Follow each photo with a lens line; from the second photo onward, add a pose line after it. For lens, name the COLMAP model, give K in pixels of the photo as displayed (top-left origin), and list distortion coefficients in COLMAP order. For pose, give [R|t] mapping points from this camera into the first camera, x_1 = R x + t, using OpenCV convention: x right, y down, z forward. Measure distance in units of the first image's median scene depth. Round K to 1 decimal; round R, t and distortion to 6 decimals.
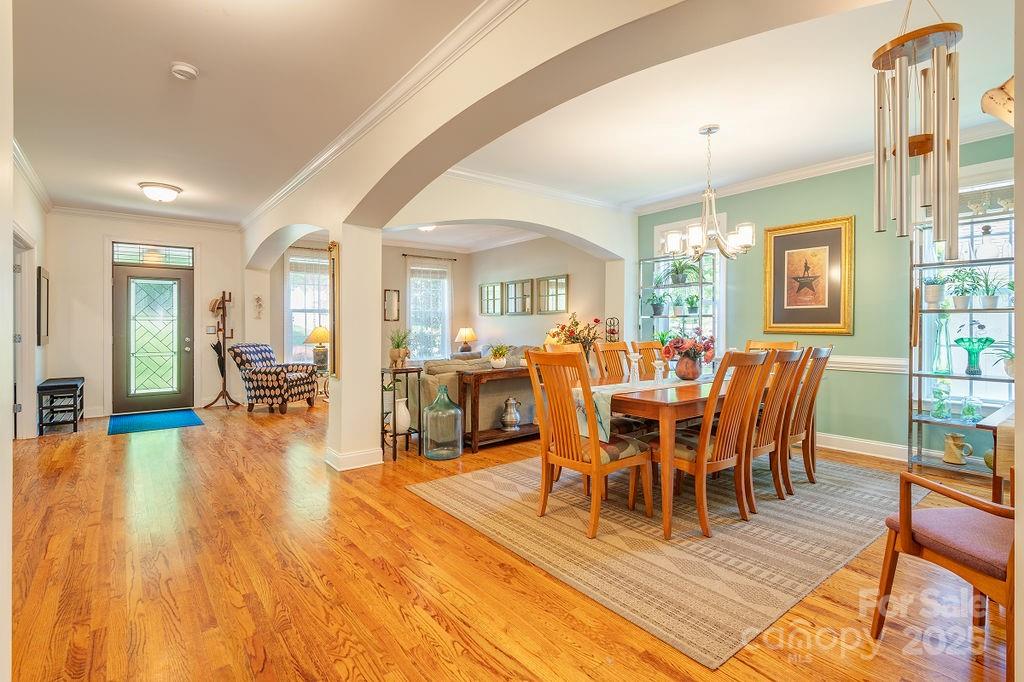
lens RADIAL K [[482.4, 0, 486.2], [0, 482.4, 330.2], [0, 0, 1]] dist [0.010437, -0.005004]
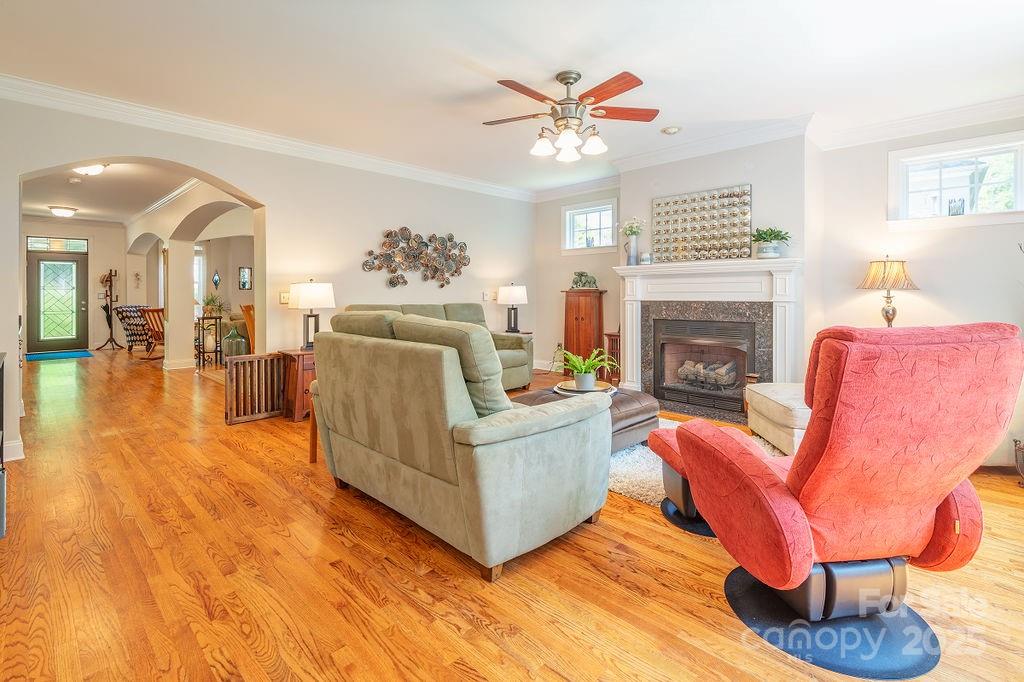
lens RADIAL K [[482.4, 0, 484.3], [0, 482.4, 298.8], [0, 0, 1]] dist [0.010437, -0.005004]
pose [[0.991924, -0.000939, 0.126827, 0.392584], [0.000756, 0.999999, 0.001496, 0.006742], [-0.126829, -0.001388, 0.991924, -0.597023]]
